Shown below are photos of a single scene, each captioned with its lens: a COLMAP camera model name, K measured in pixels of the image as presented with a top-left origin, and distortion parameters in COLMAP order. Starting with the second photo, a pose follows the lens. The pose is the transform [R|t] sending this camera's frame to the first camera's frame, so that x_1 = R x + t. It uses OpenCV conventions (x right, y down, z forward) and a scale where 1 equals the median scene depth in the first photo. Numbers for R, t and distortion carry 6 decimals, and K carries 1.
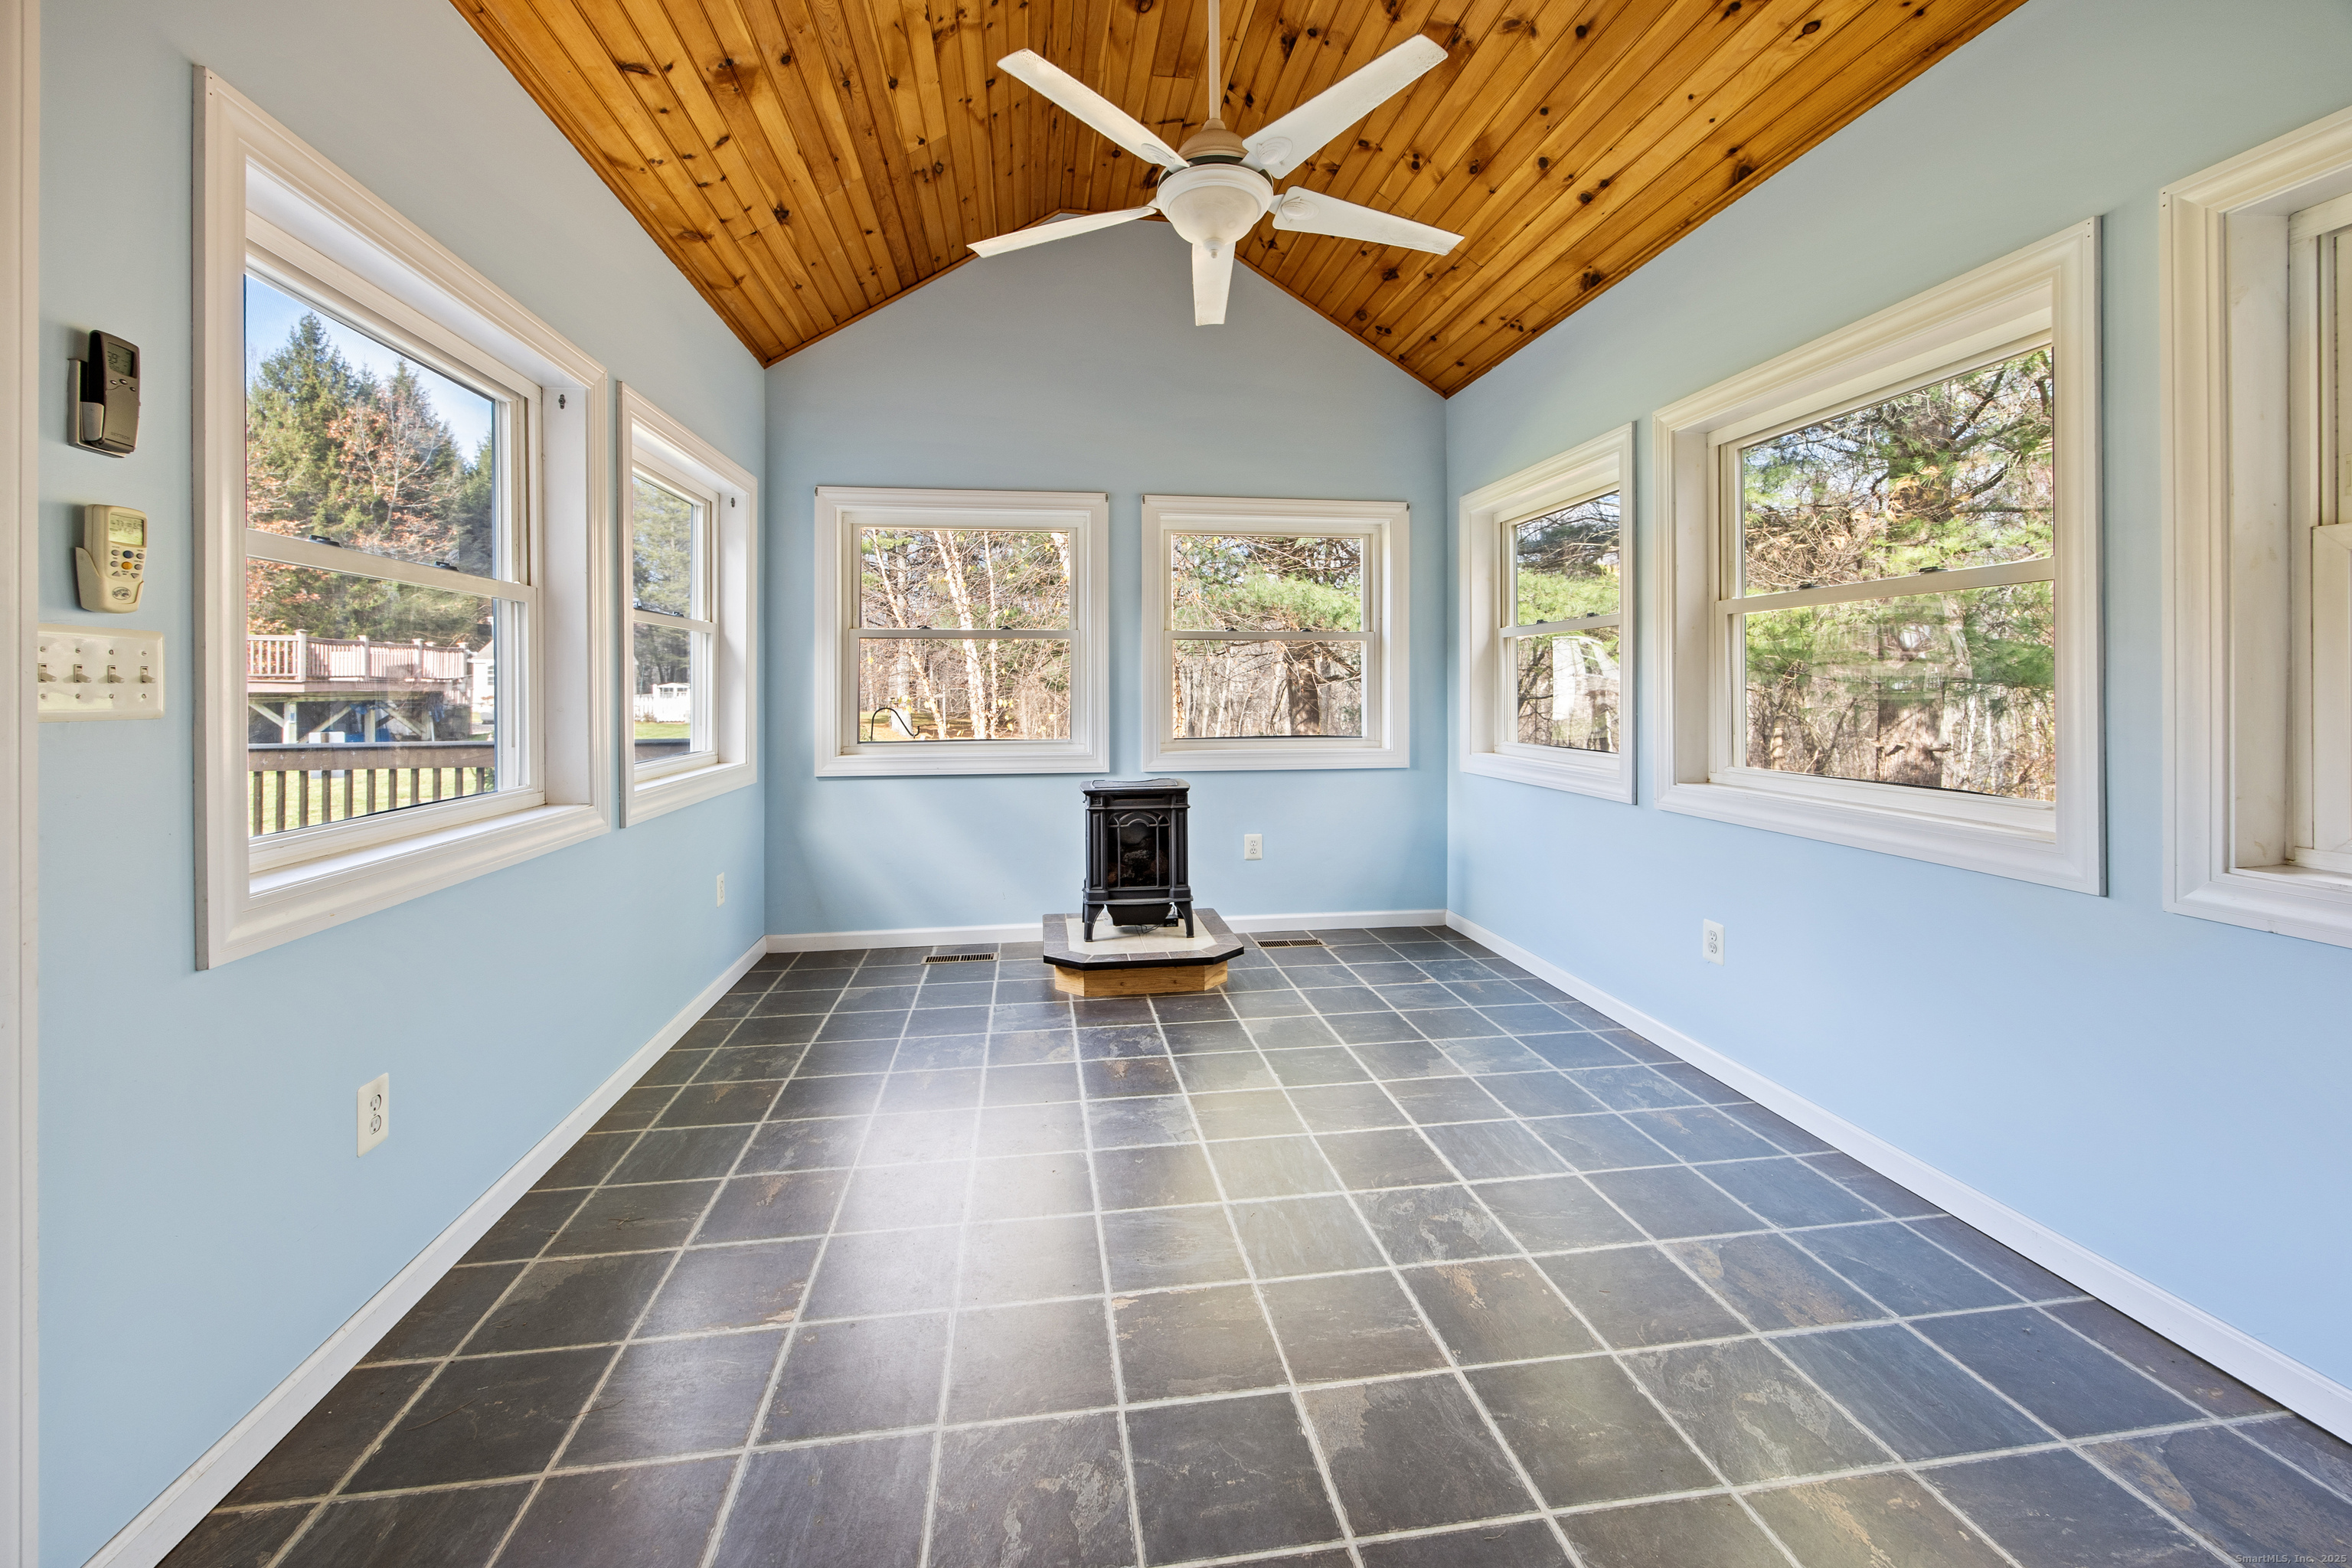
lens RADIAL K [[930.3, 0, 1167.2], [0, 930.3, 687.1], [0, 0, 1]] dist [0.001283, -0.000034]
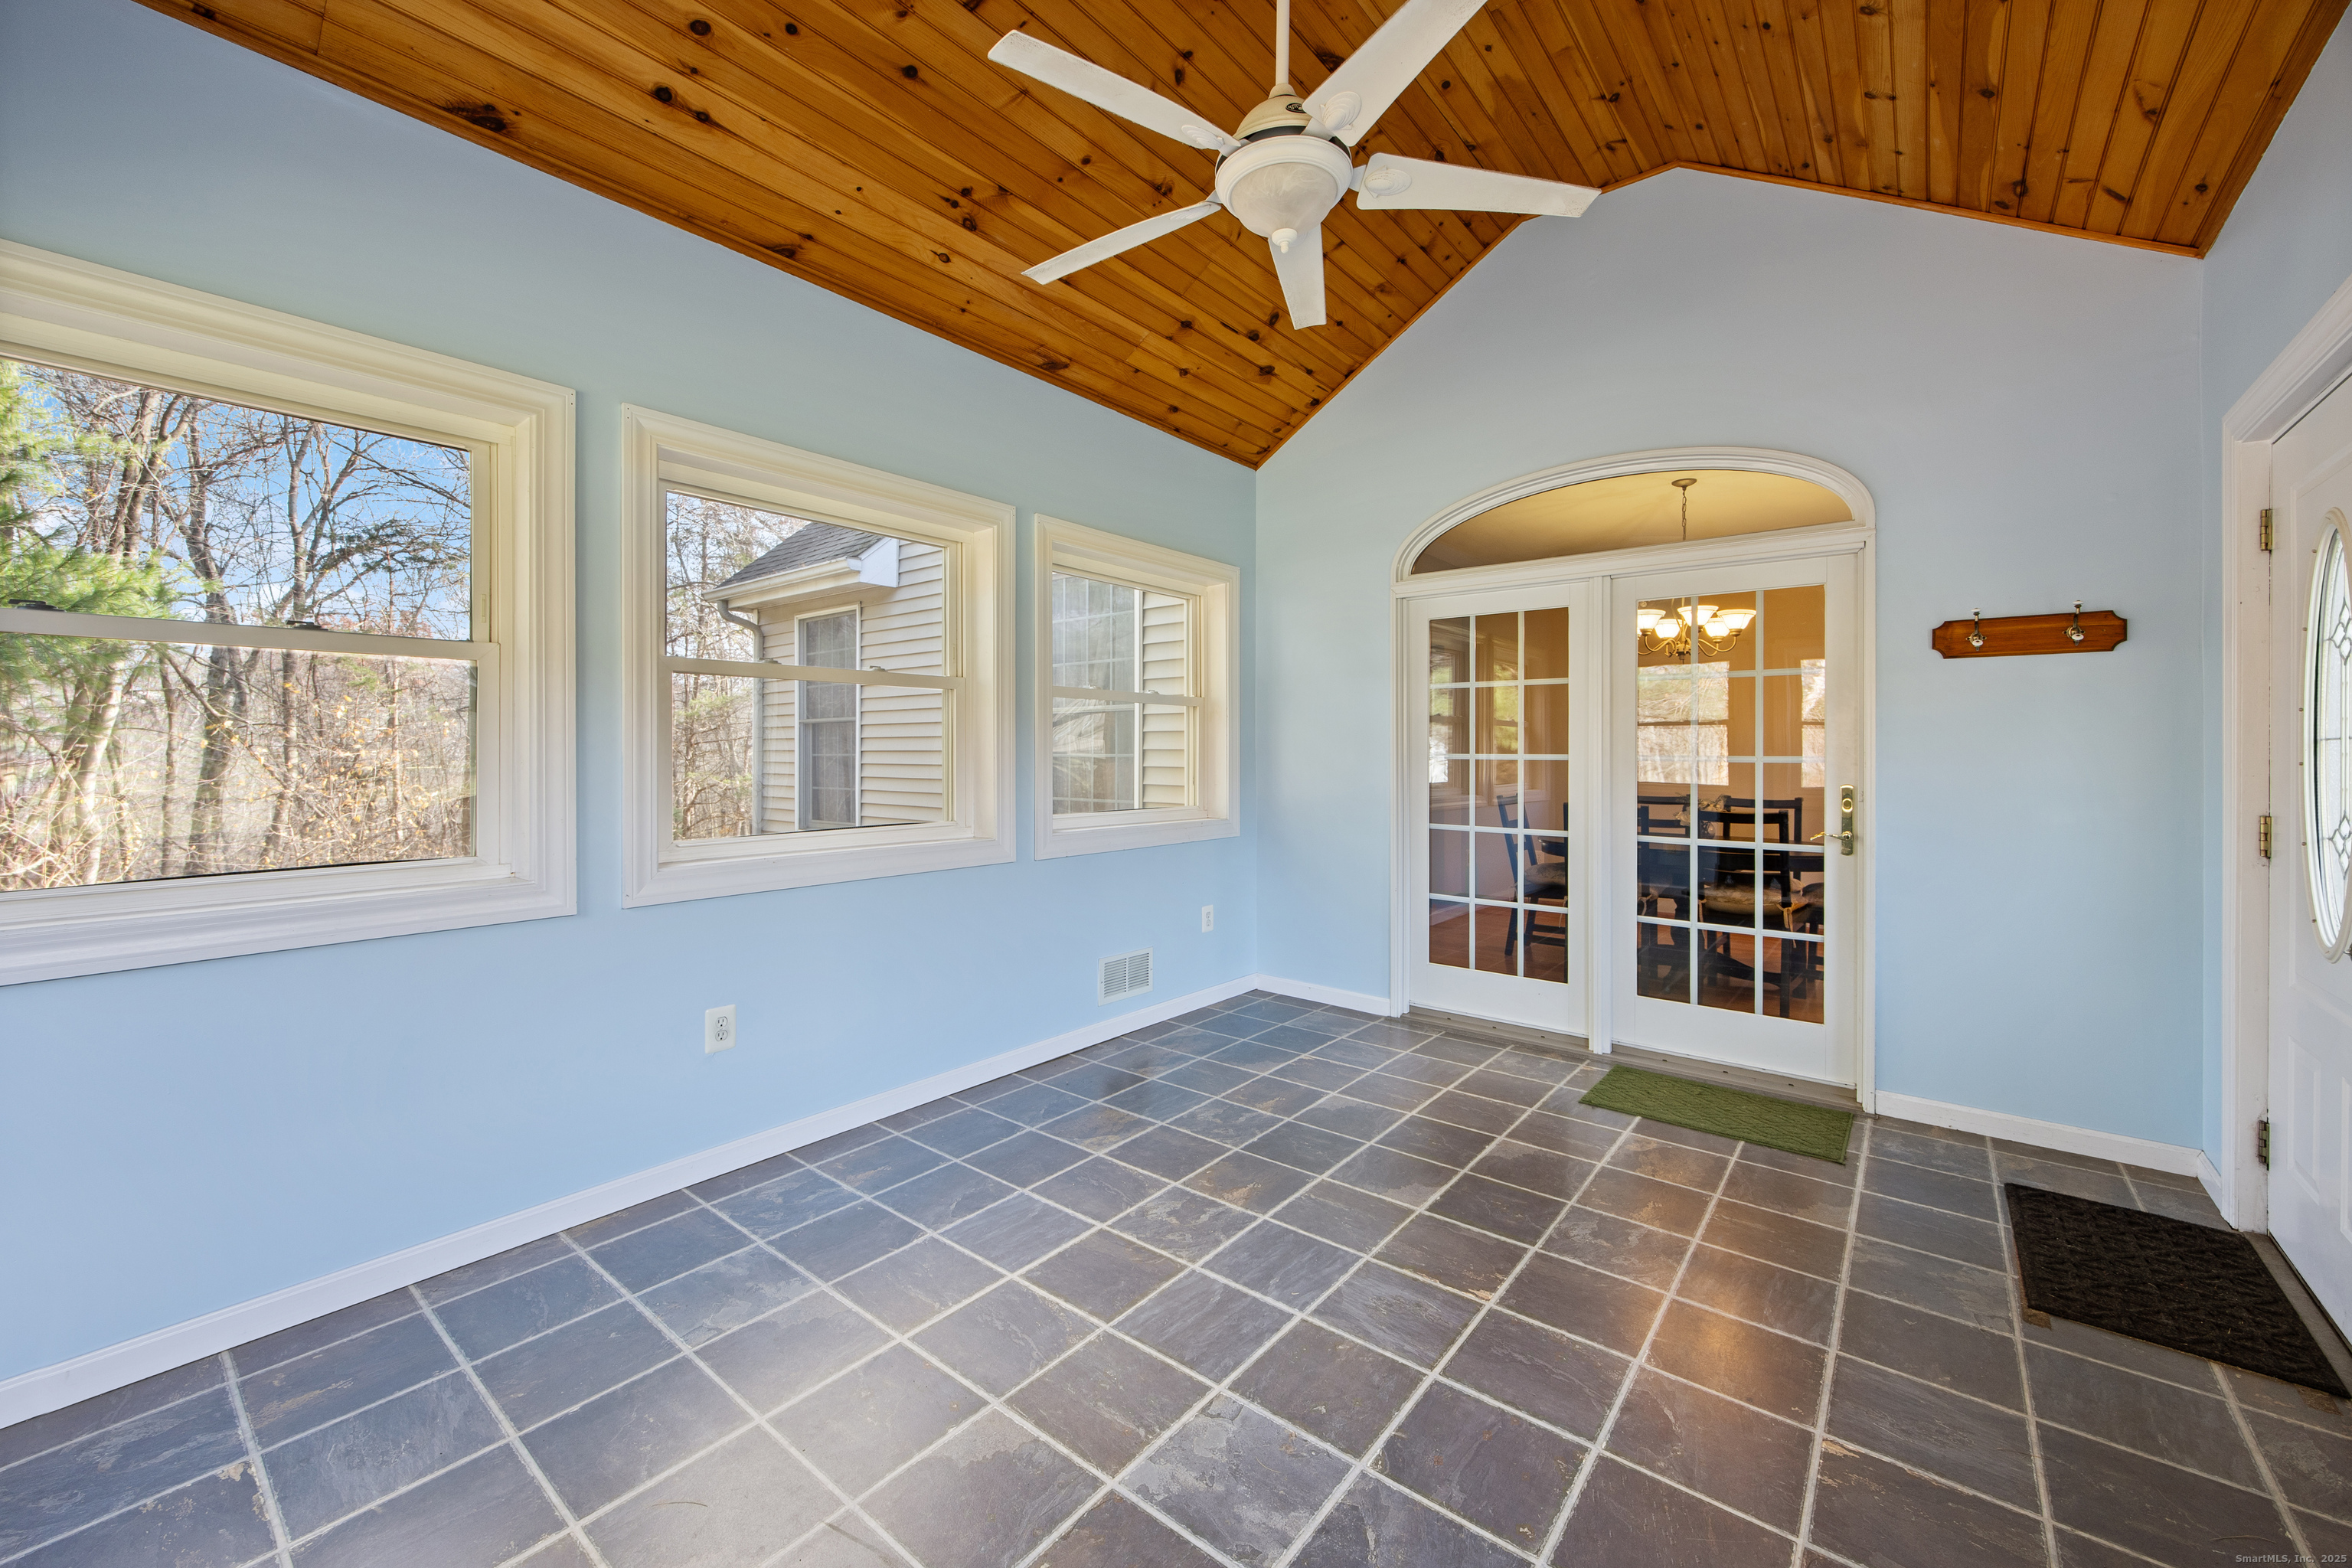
lens RADIAL K [[930.3, 0, 1174.0], [0, 930.3, 752.2], [0, 0, 1]] dist [0.001283, -0.000034]
pose [[-0.674559, -0.000086, 0.738221, -0.512931], [0.000301, 1.000000, 0.000391, -0.001824], [-0.738221, 0.000487, -0.674559, 1.655829]]
